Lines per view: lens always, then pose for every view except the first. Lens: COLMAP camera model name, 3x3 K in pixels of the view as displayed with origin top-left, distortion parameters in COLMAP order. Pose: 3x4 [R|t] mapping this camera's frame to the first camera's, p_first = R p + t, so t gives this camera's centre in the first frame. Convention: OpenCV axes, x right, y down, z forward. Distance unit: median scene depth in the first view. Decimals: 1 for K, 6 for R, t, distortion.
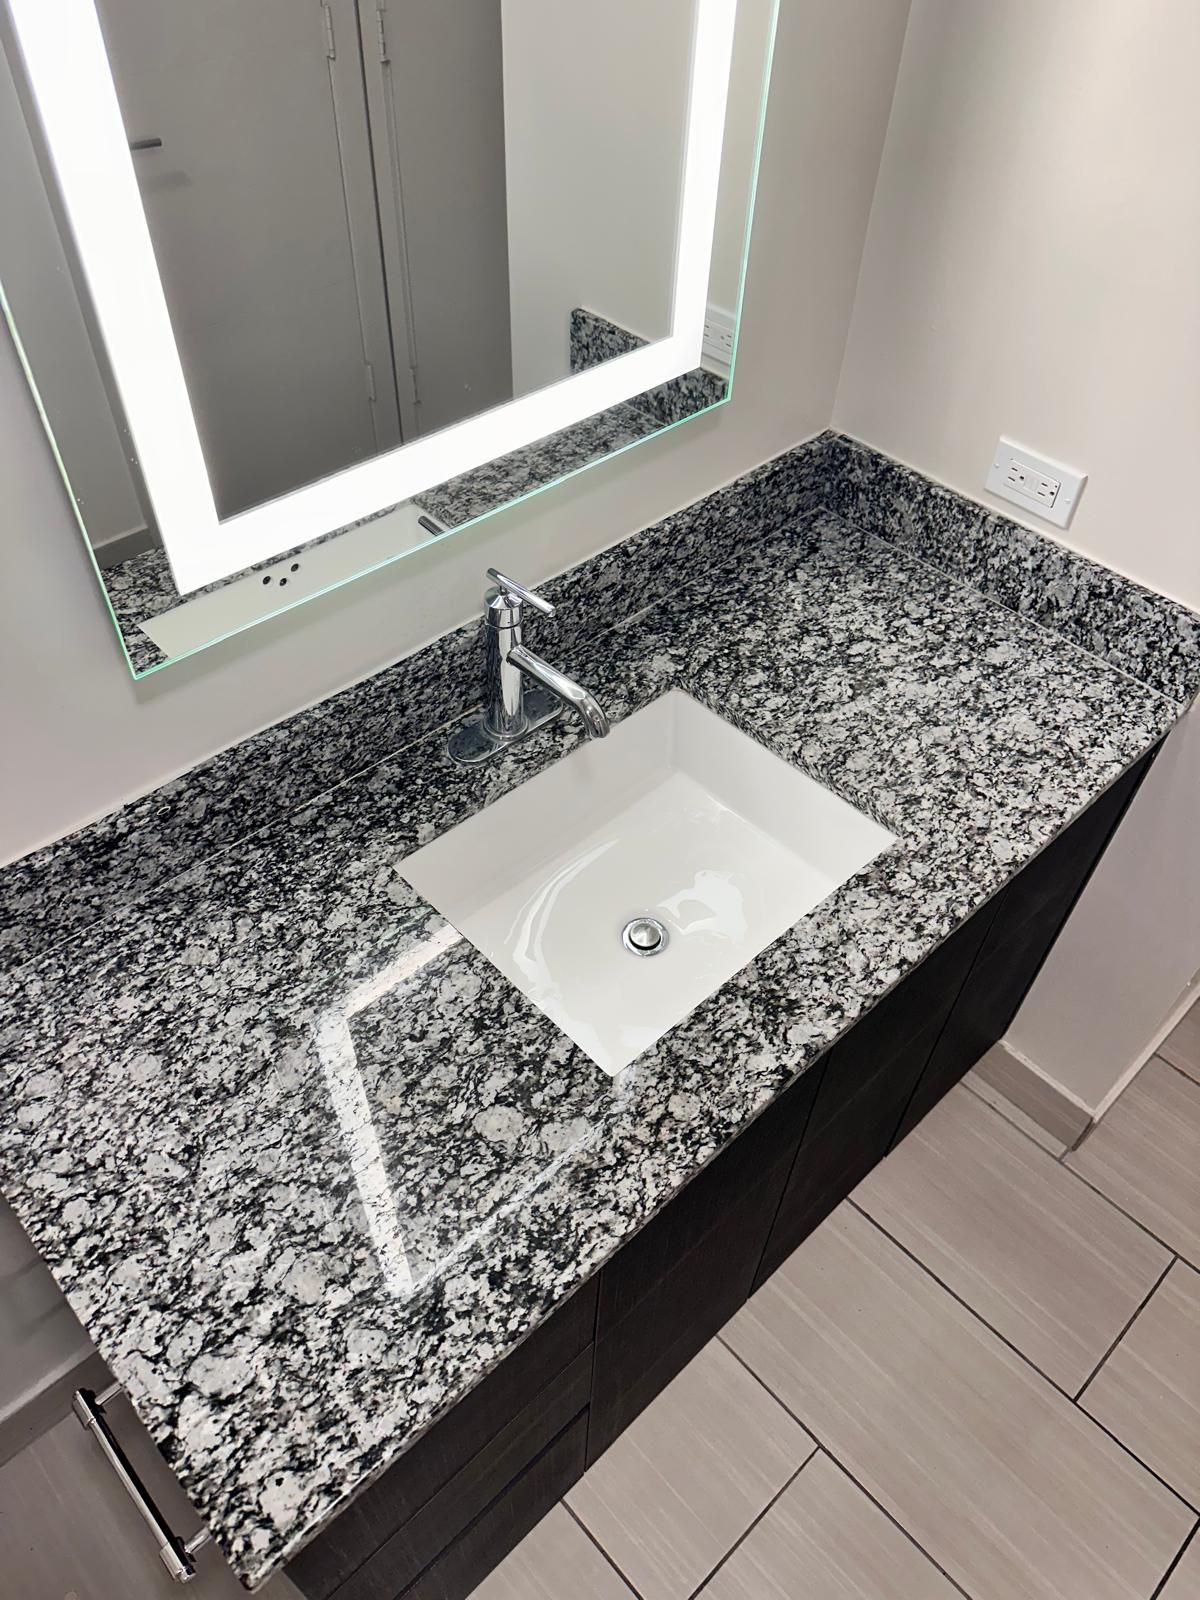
lens RADIAL K [[1143.8, 0, 592.8], [0, 1143.8, 807.1], [0, 0, 1]] dist [0.001010, -0.001988]
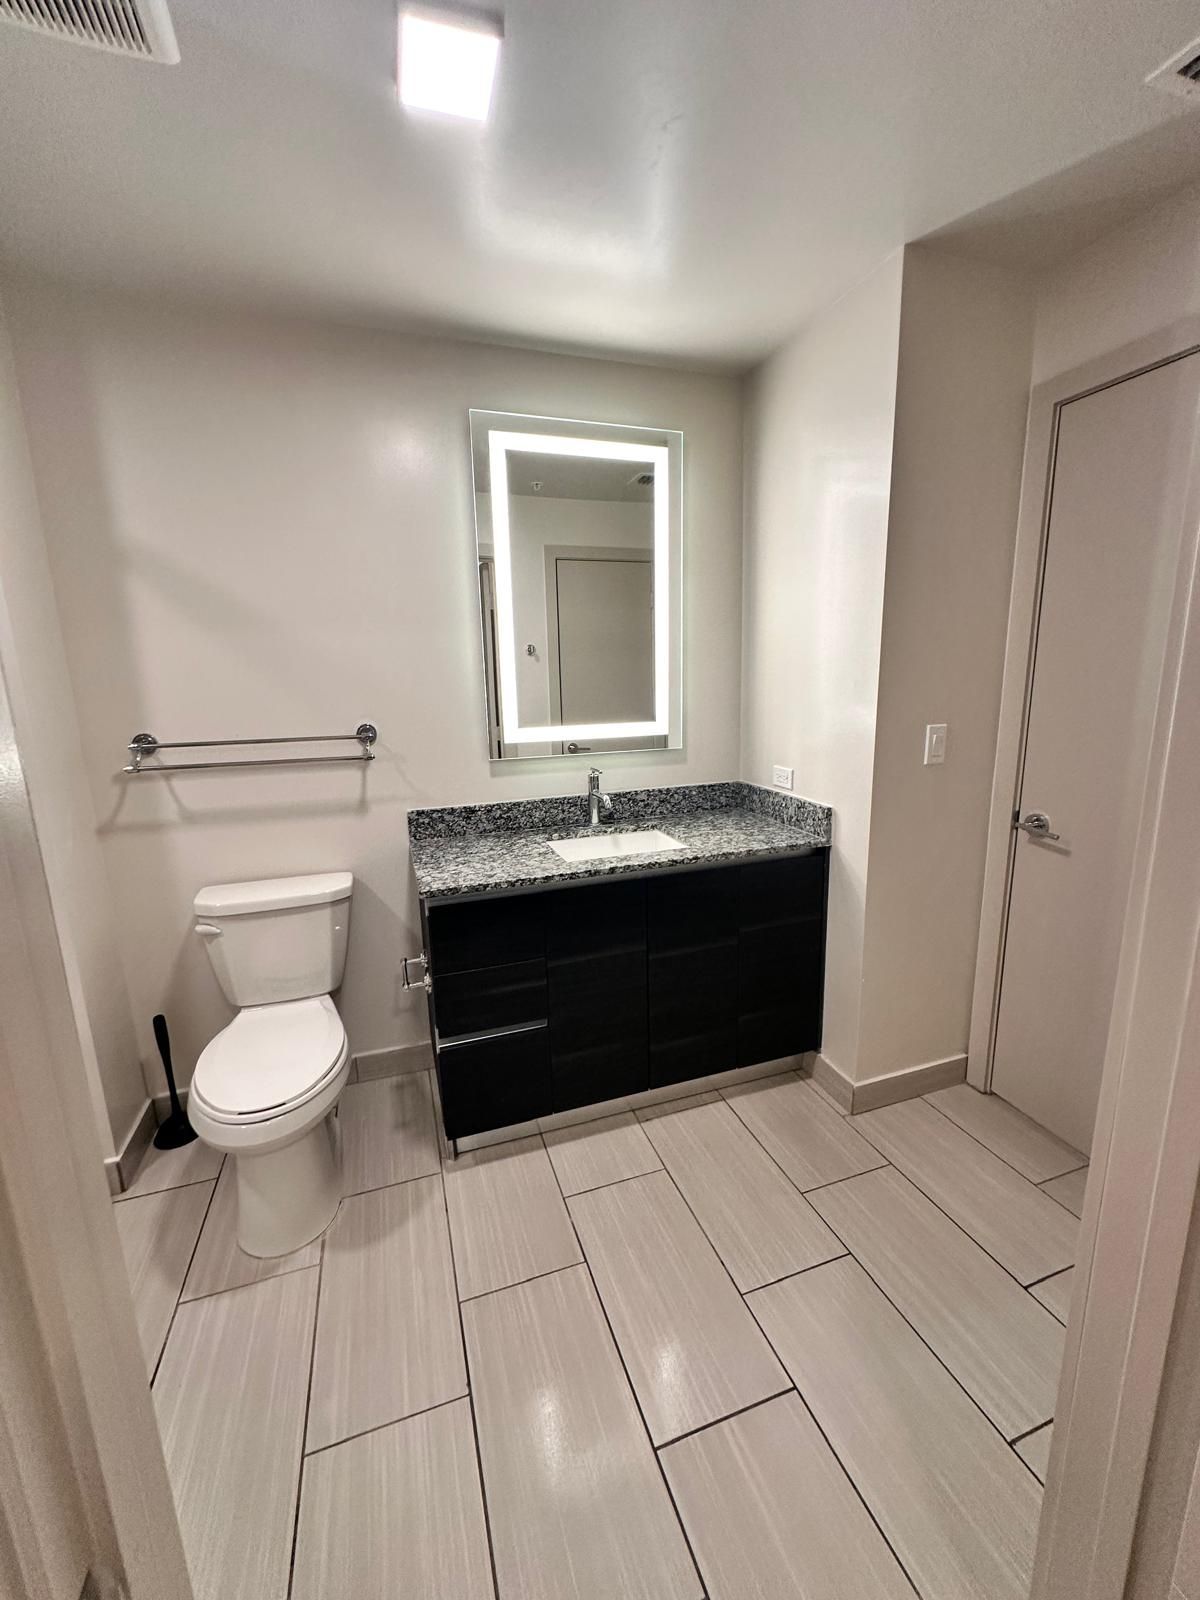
lens RADIAL K [[650.4, 0, 608.0], [0, 650.4, 800.1], [0, 0, 1]] dist [-0.000930, -0.000263]
pose [[0.915267, 0.032237, -0.401556, 0.659089], [-0.262416, 0.804008, -0.533581, 0.801205], [0.305653, 0.593744, 0.744342, -0.377159]]
